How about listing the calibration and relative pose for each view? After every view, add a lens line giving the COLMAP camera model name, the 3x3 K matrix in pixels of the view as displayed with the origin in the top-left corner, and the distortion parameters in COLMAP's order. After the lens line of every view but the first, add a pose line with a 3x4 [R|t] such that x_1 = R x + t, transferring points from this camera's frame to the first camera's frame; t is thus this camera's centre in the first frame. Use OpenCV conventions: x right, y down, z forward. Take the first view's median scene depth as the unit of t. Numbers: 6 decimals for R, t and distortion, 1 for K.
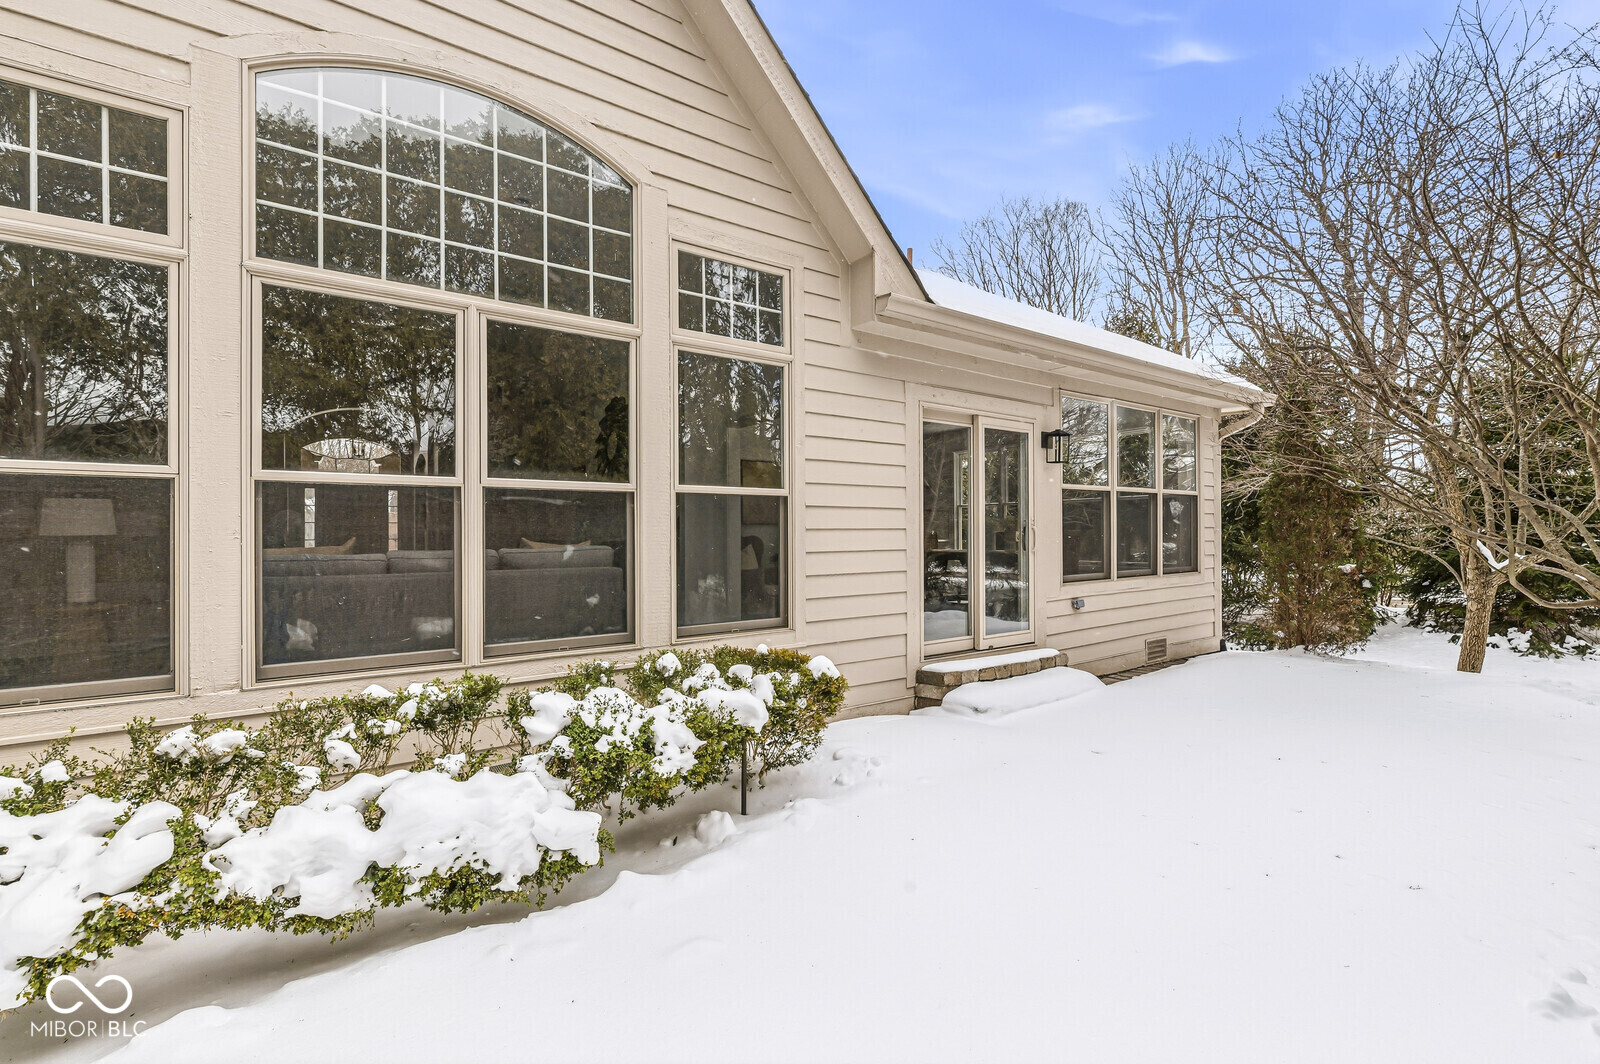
lens RADIAL K [[684.1, 0, 800.0], [0, 684.1, 532.0], [0, 0, 1]] dist [-0.000484, 0.000168]
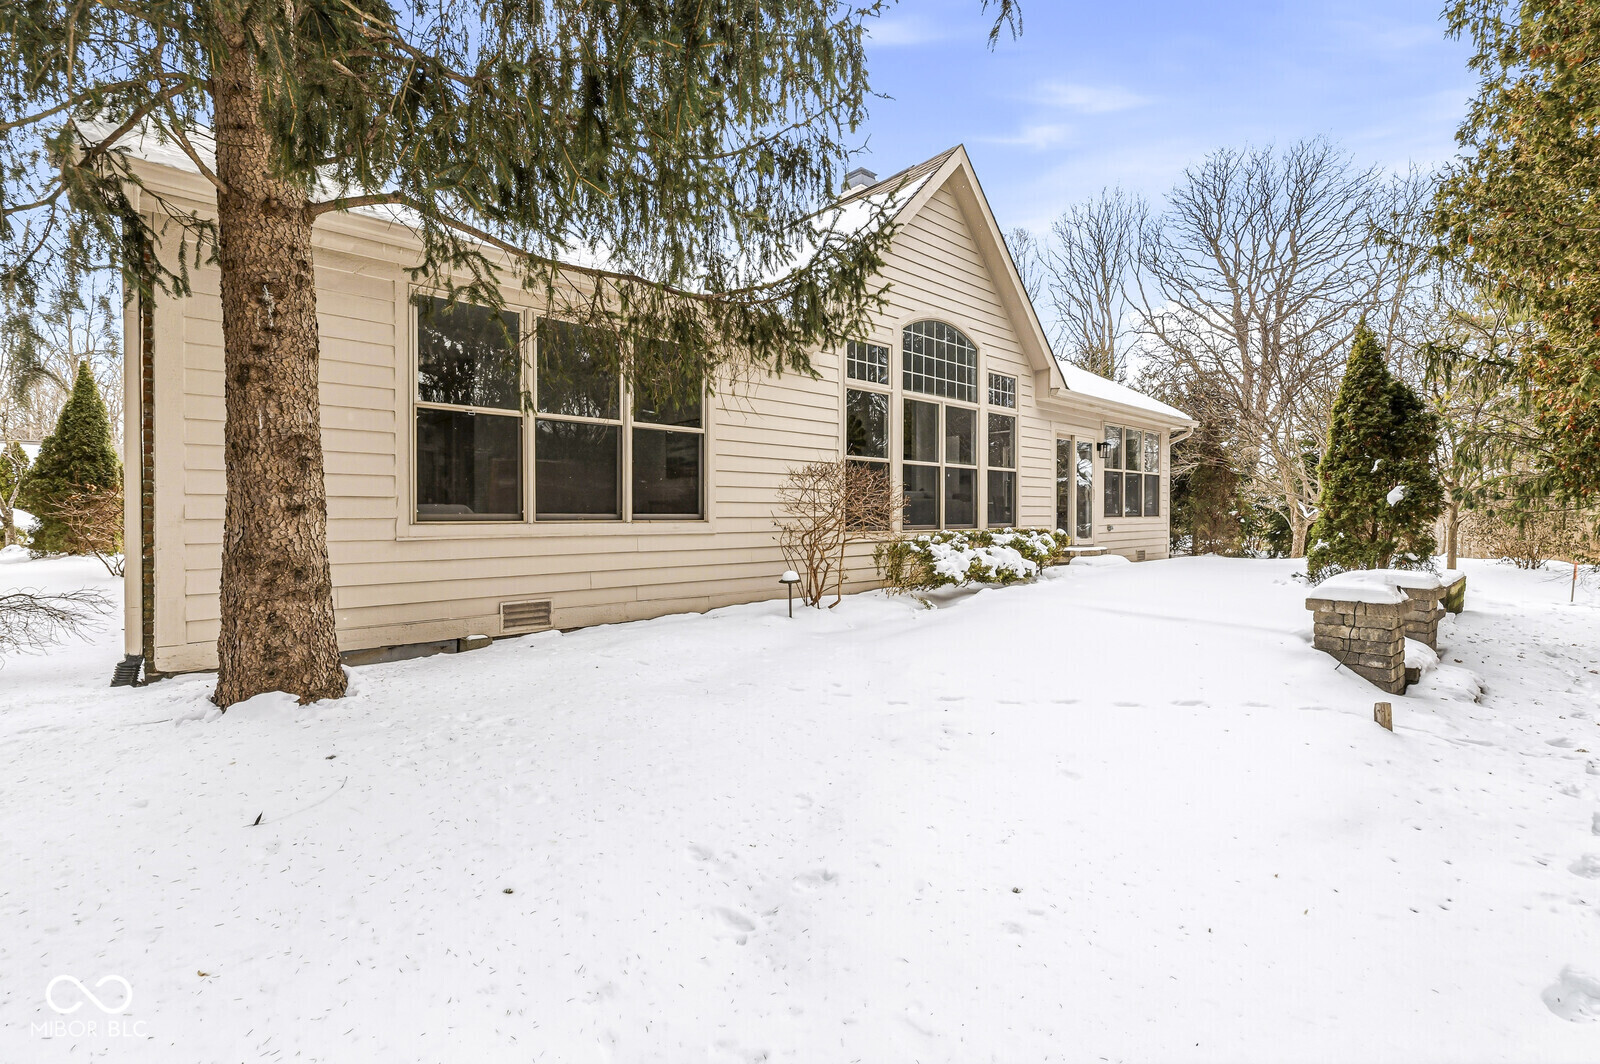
lens RADIAL K [[698.7, 0, 800.0], [0, 698.7, 532.0], [0, 0, 1]] dist [0.001670, 0.000590]
pose [[0.992721, -0.001749, 0.120426, -0.729383], [-0.000726, 0.999789, 0.020507, 0.073266], [-0.120437, -0.020446, 0.992510, -0.910013]]
